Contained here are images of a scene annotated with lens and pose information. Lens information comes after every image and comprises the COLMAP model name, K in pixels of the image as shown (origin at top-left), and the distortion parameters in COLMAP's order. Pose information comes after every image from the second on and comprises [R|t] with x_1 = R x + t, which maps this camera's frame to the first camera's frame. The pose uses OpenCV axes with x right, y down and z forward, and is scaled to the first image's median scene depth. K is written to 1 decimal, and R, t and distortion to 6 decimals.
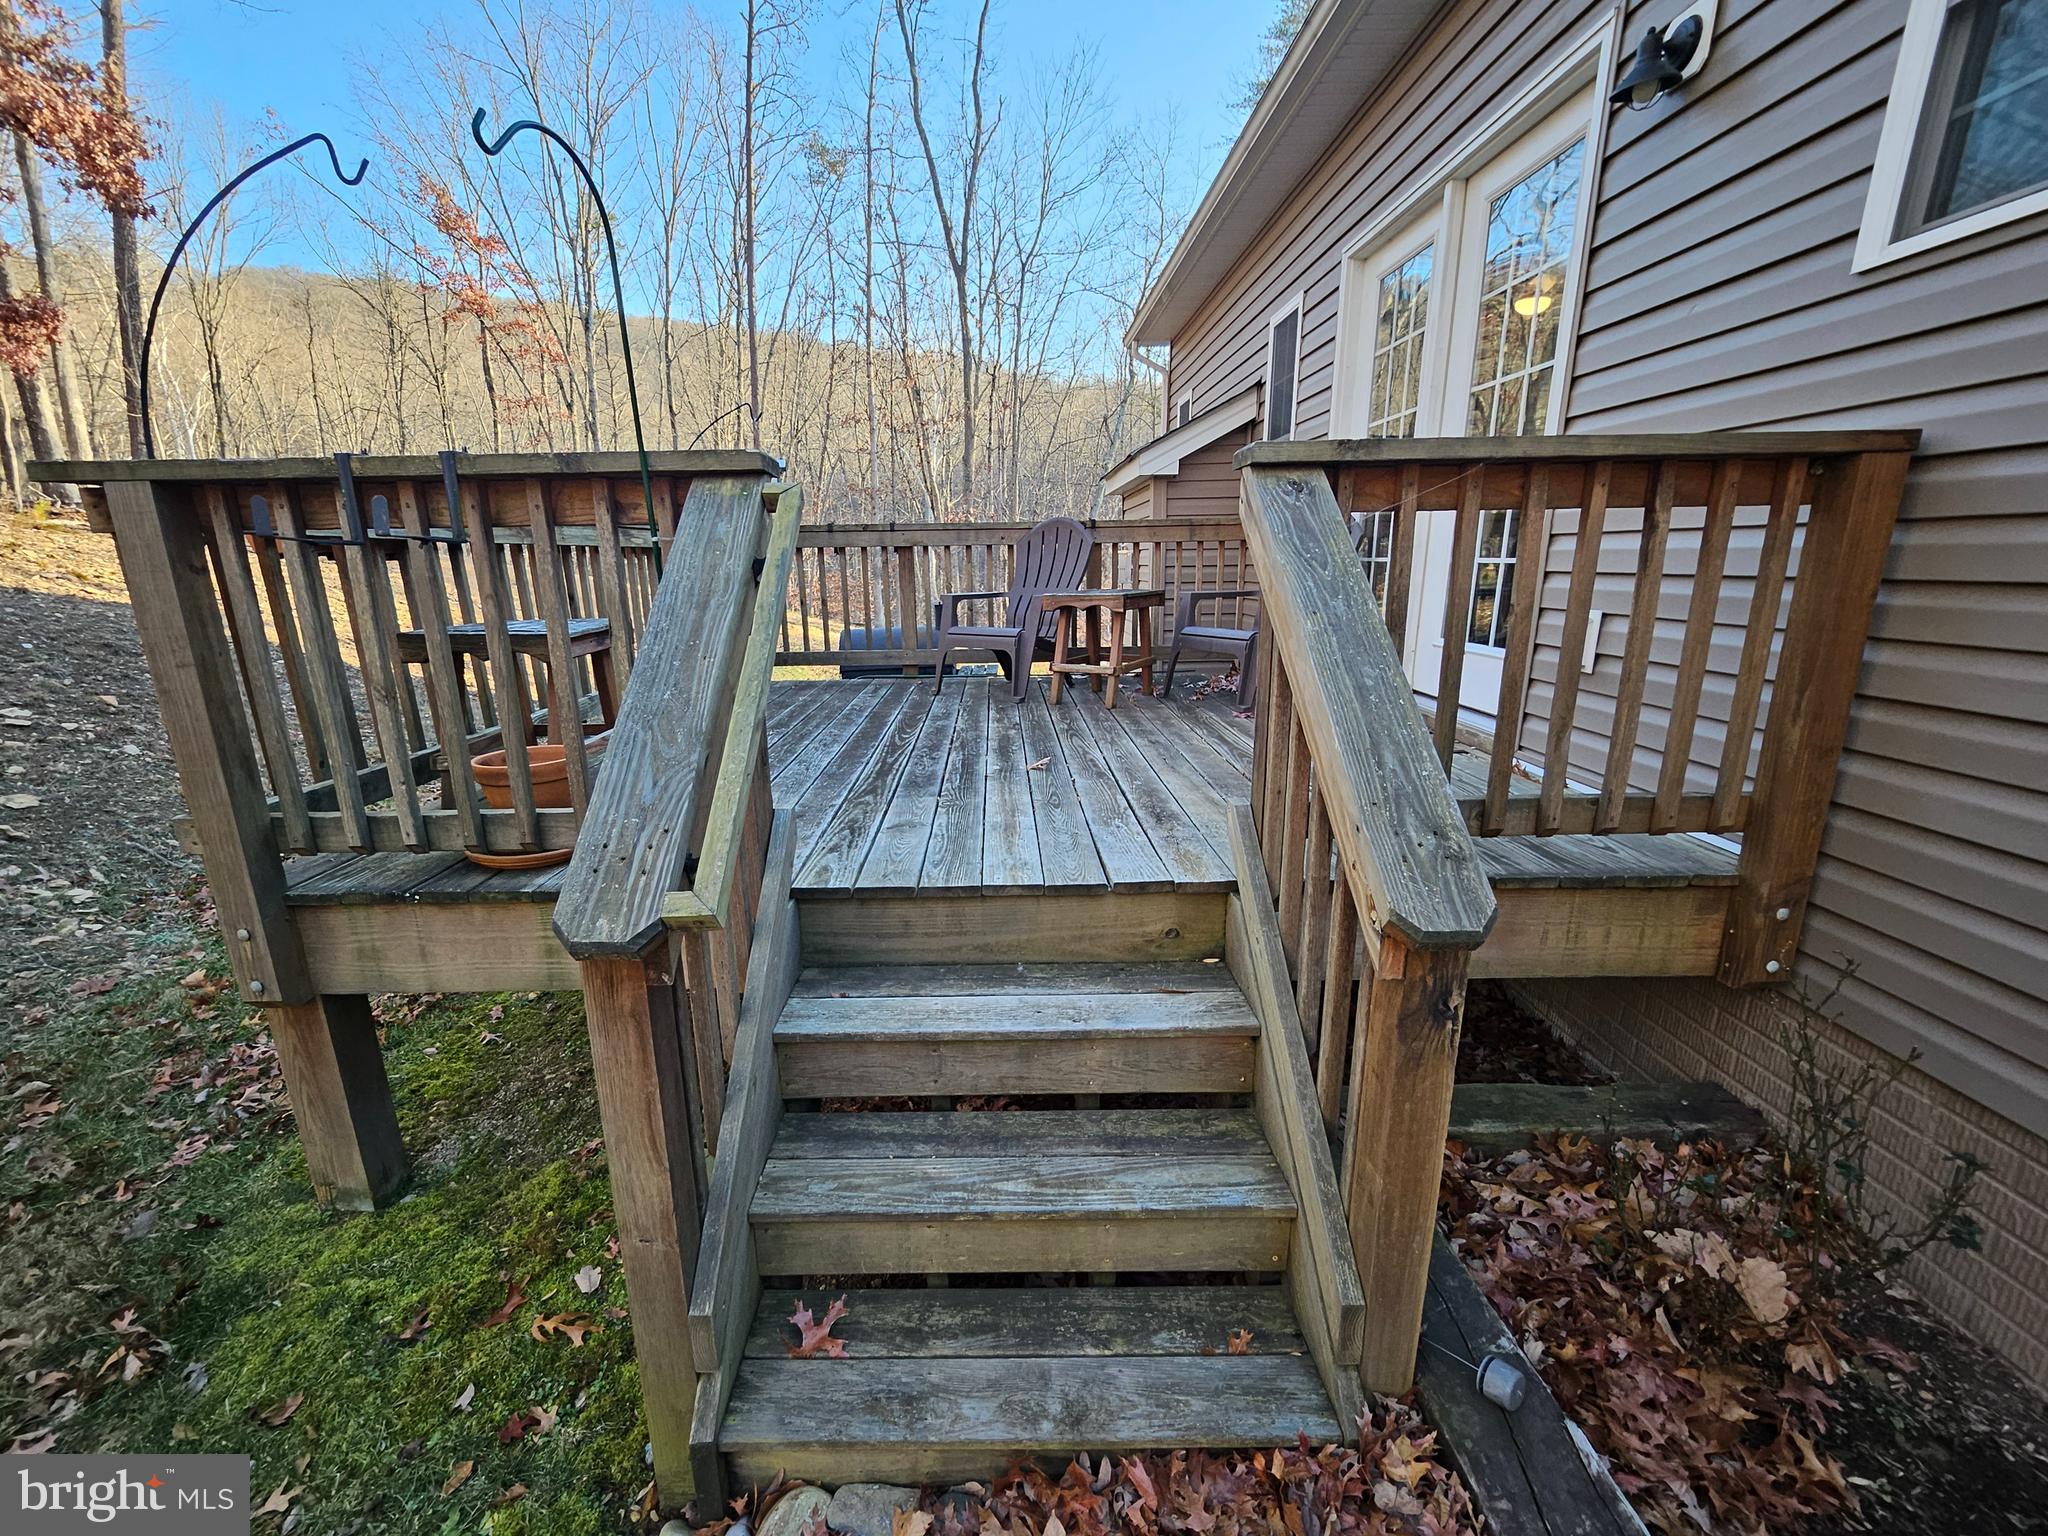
lens RADIAL K [[808.1, 0, 1005.8], [0, 808.1, 771.0], [0, 0, 1]] dist [0.002155, -0.001588]
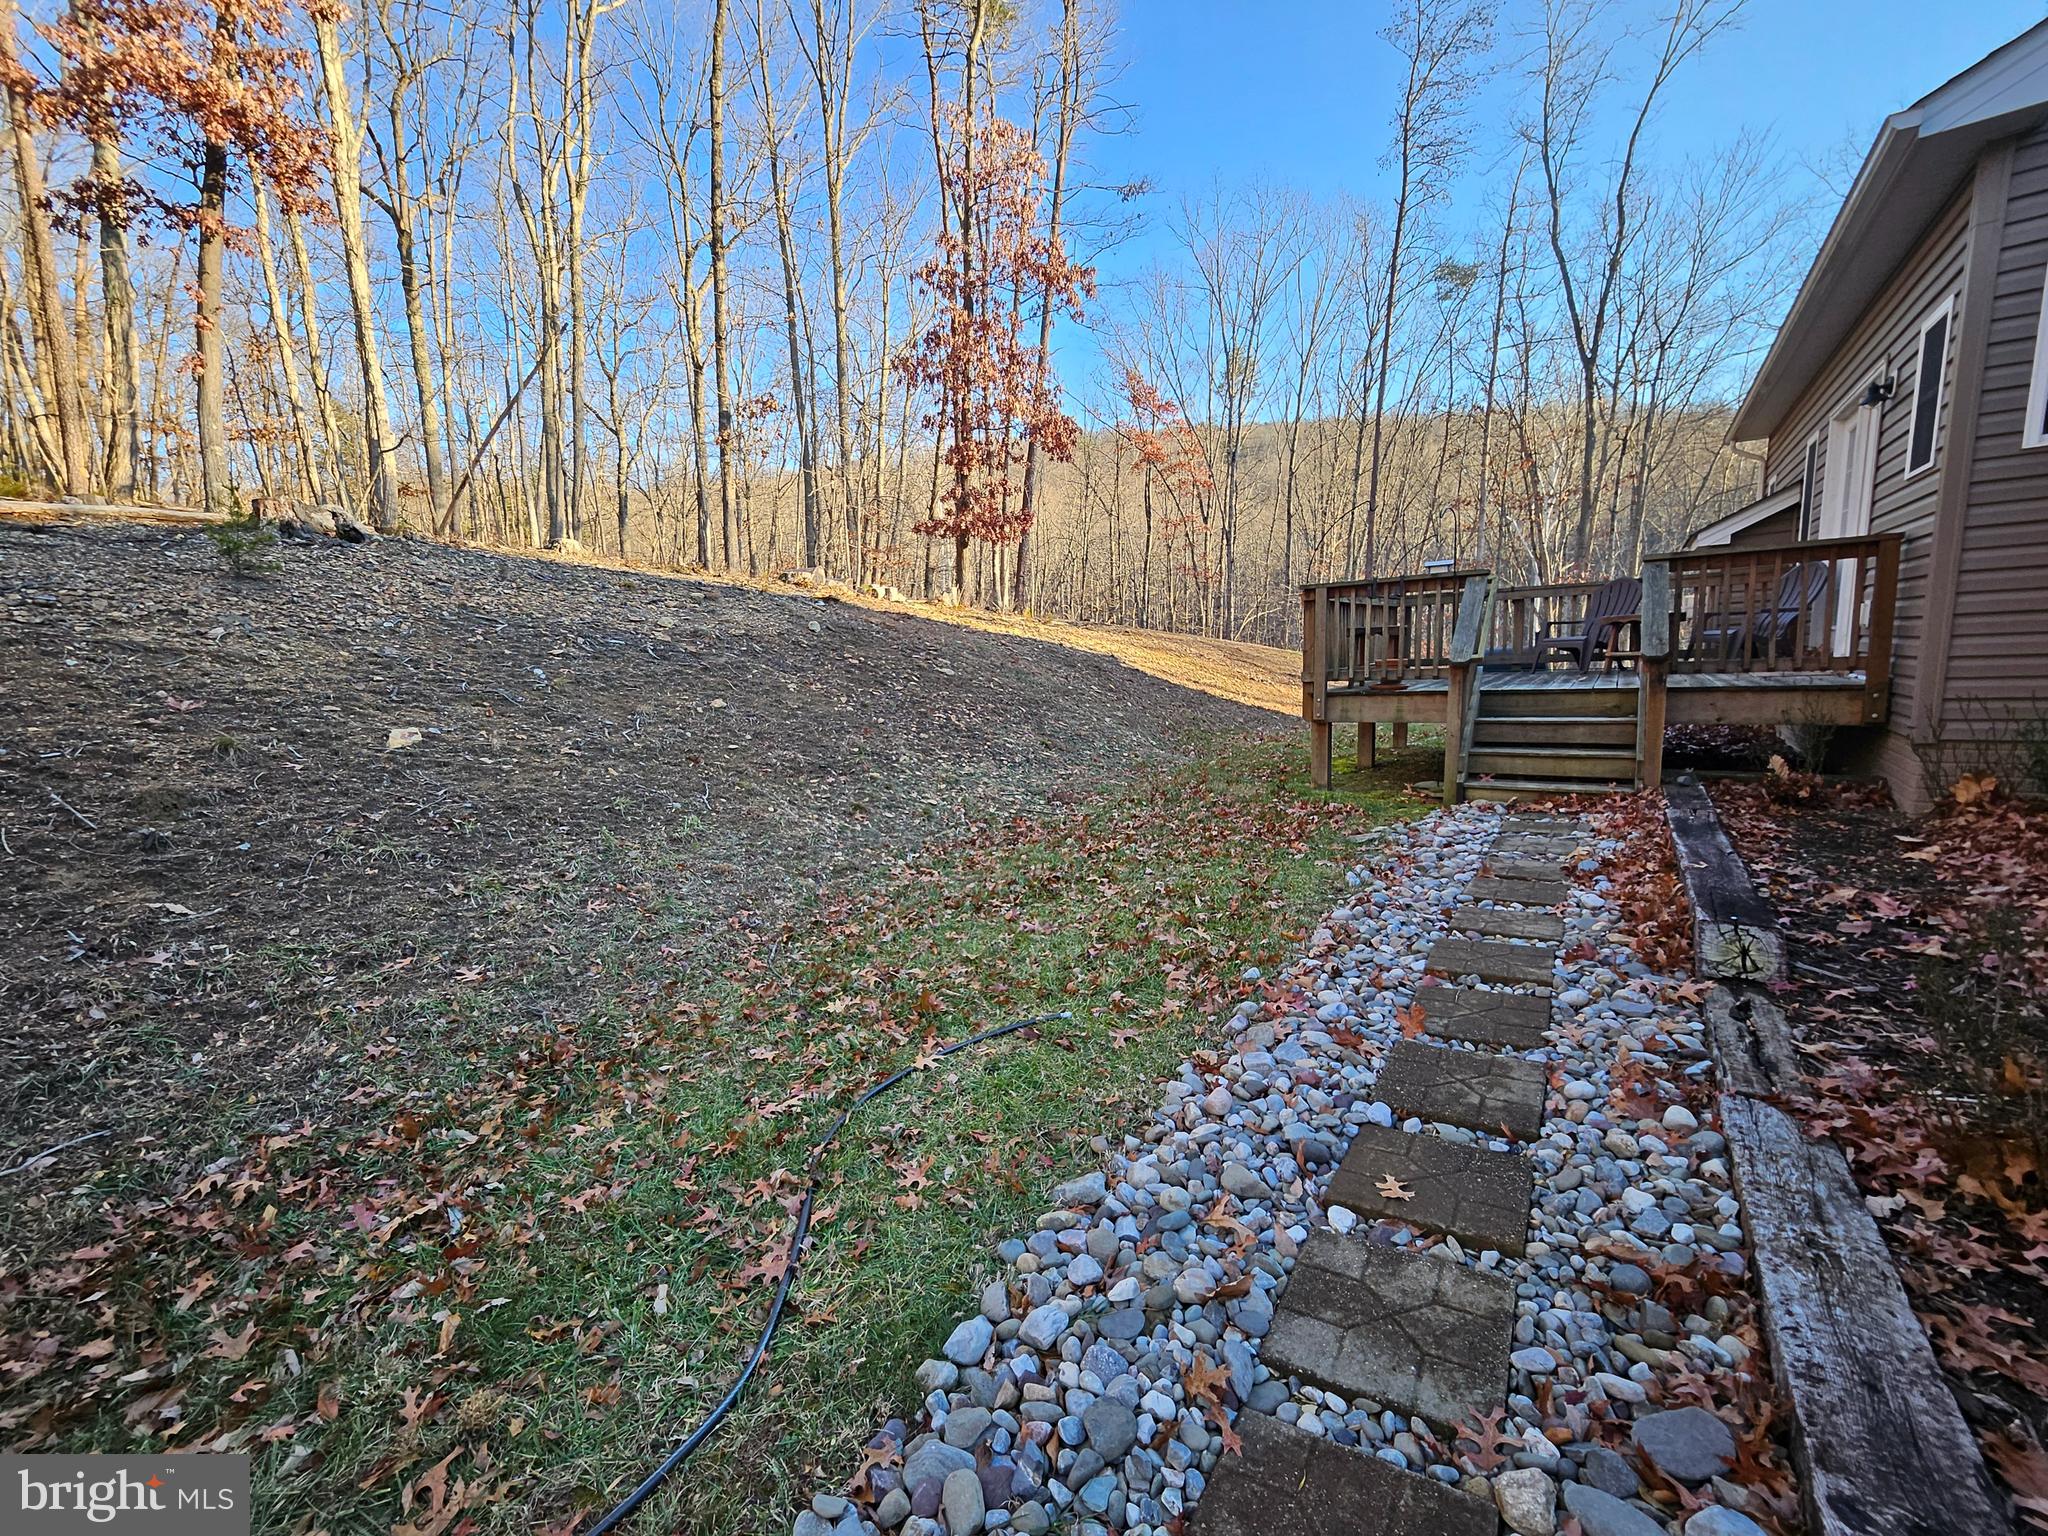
lens RADIAL K [[808.1, 0, 1021.9], [0, 808.1, 771.2], [0, 0, 1]] dist [0.002155, -0.001588]
pose [[0.797170, 0.066264, -0.600107, 0.025392], [-0.122330, 0.991070, -0.053067, 0.086053], [0.591232, 0.115715, 0.798157, -0.271587]]
